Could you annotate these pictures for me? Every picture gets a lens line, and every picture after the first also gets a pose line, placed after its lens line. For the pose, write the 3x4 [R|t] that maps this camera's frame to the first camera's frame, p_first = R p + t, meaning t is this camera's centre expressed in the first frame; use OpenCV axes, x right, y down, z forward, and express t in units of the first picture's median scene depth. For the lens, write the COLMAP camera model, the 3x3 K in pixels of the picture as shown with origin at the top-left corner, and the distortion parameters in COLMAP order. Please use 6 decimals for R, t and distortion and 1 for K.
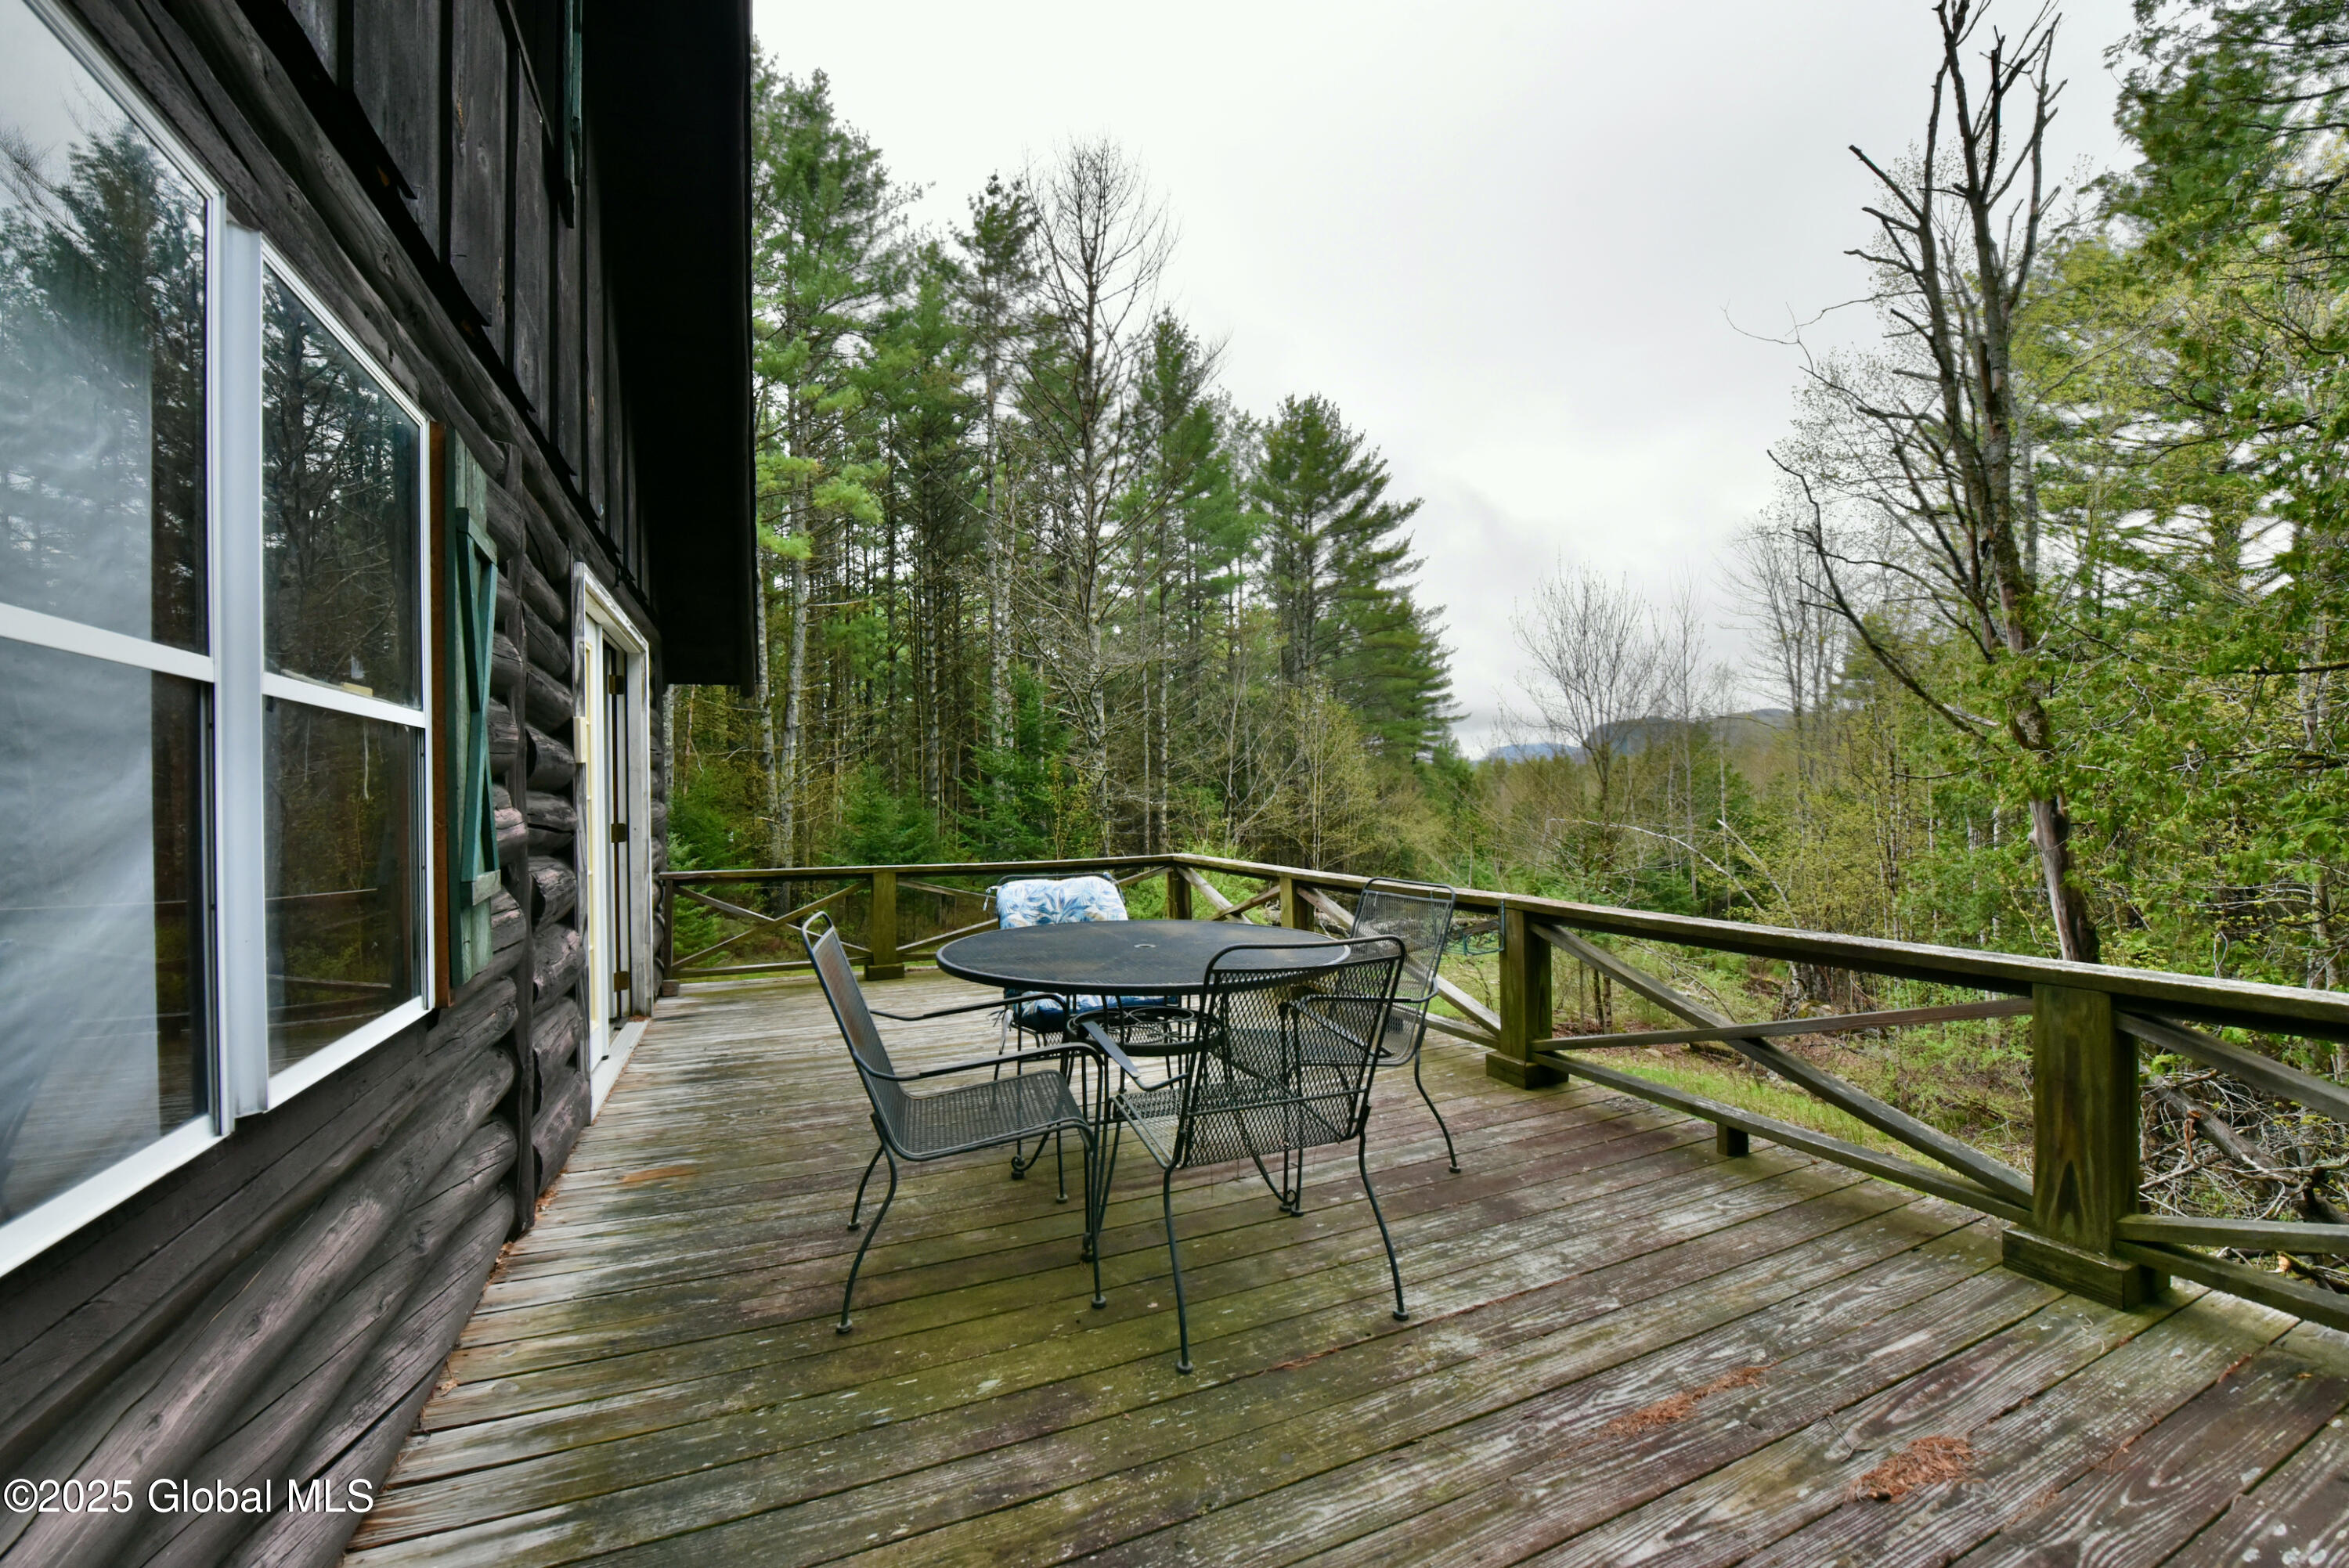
lens RADIAL K [[940.1, 0, 1167.4], [0, 940.1, 797.3], [0, 0, 1]] dist [-0.017026, -0.001779]
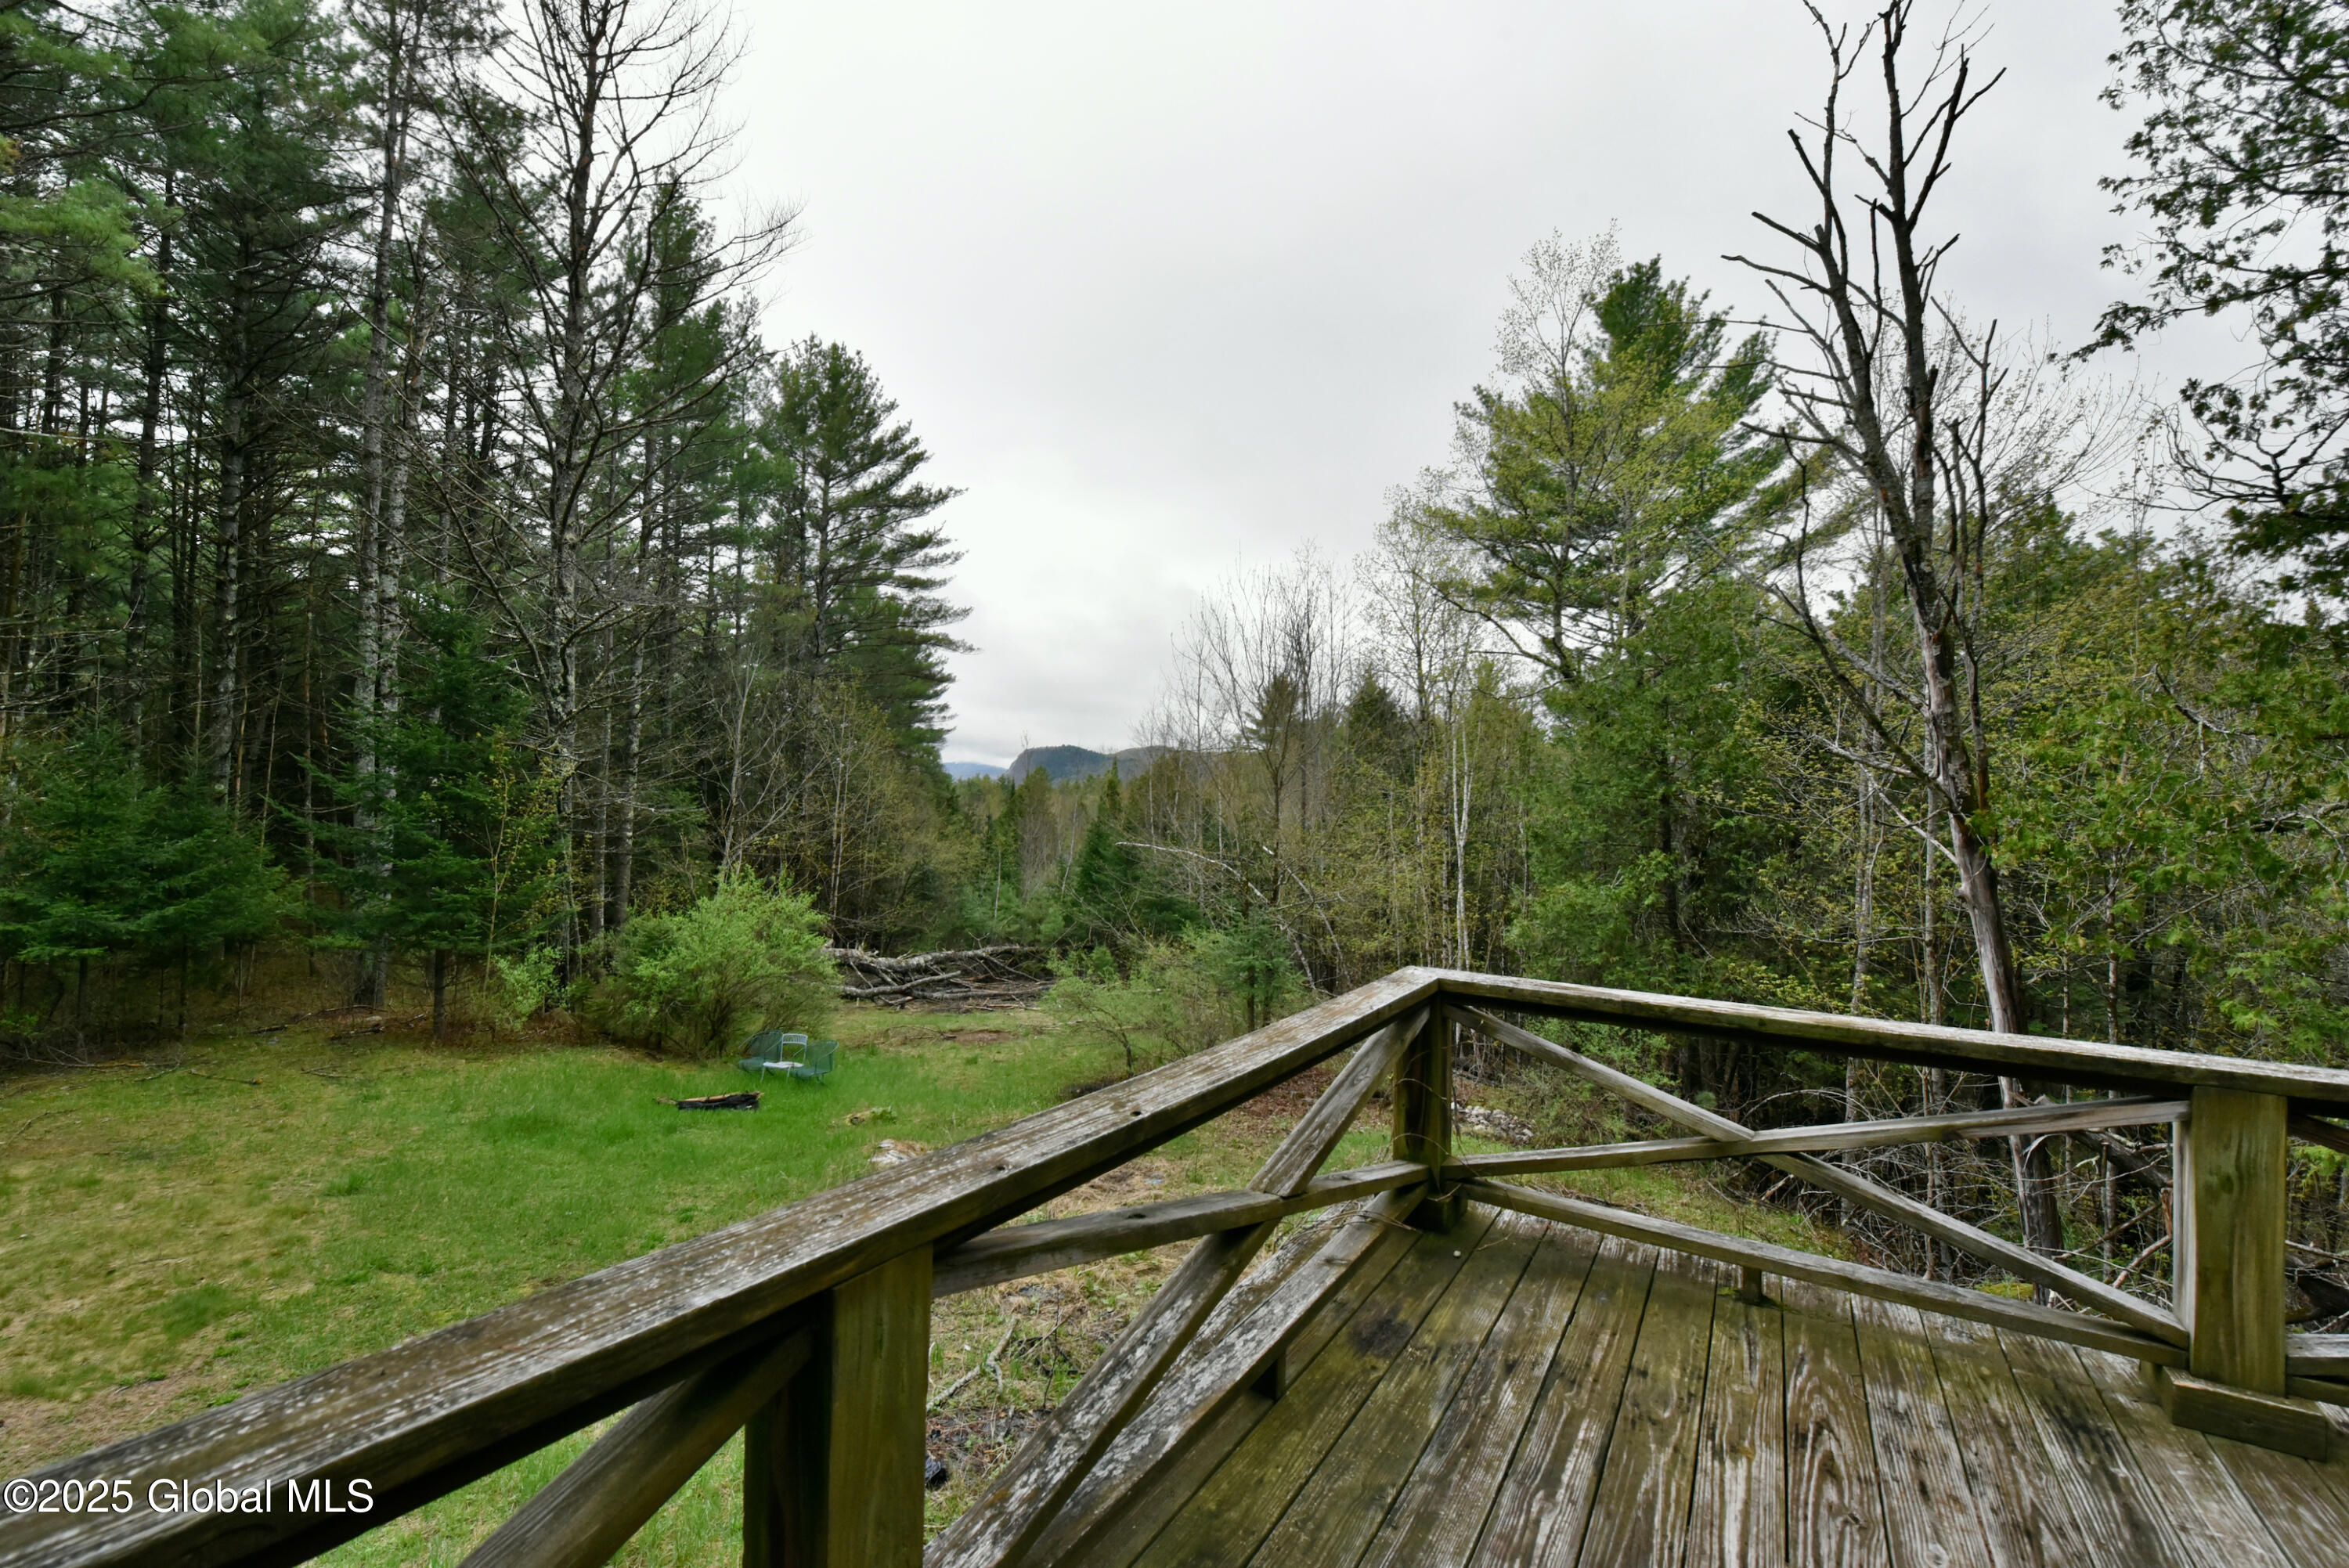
lens RADIAL K [[940.1, 0, 1173.5], [0, 940.1, 791.0], [0, 0, 1]] dist [-0.017026, -0.001779]
pose [[0.832534, 0.045076, 0.552137, -0.166208], [-0.034665, 0.998970, -0.029286, -0.002375], [-0.552888, 0.005242, 0.833239, 0.392276]]
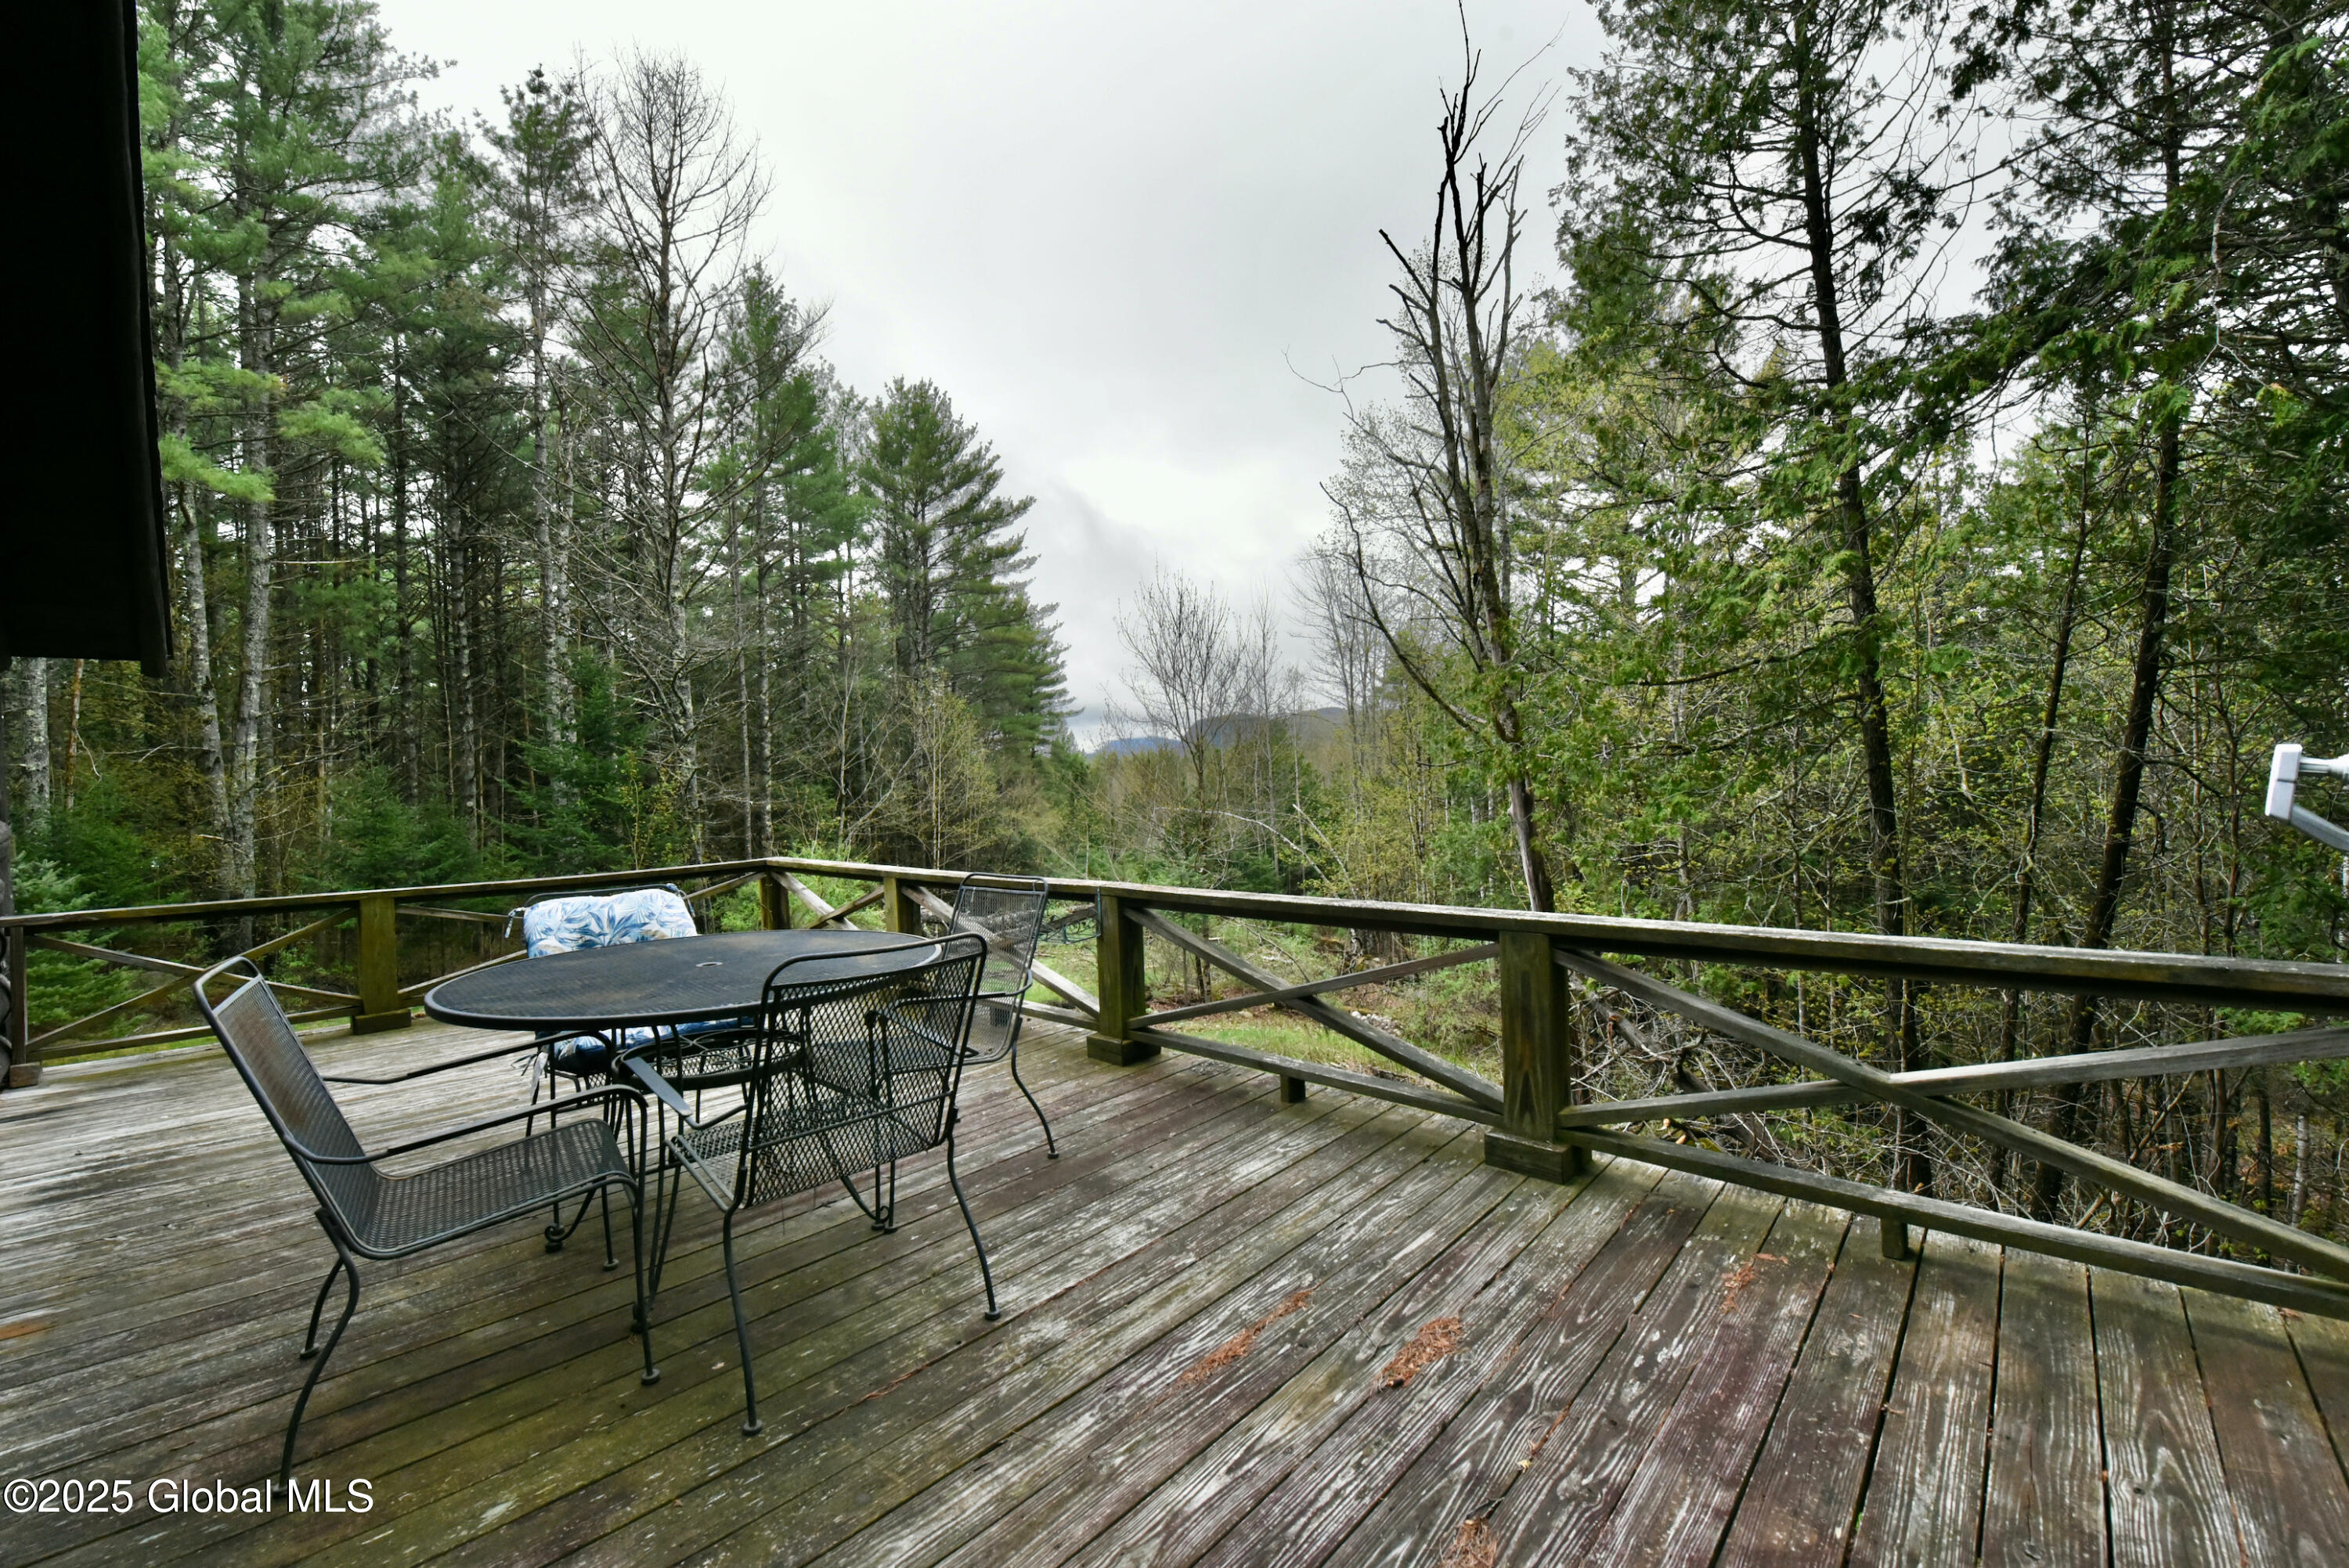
lens RADIAL K [[940.1, 0, 1166.4], [0, 940.1, 797.4], [0, 0, 1]] dist [-0.017026, -0.001779]
pose [[0.922229, -0.023932, 0.385902, 0.007931], [0.021488, 0.999712, 0.010647, -0.000016], [-0.386045, -0.001527, 0.922478, 0.002583]]
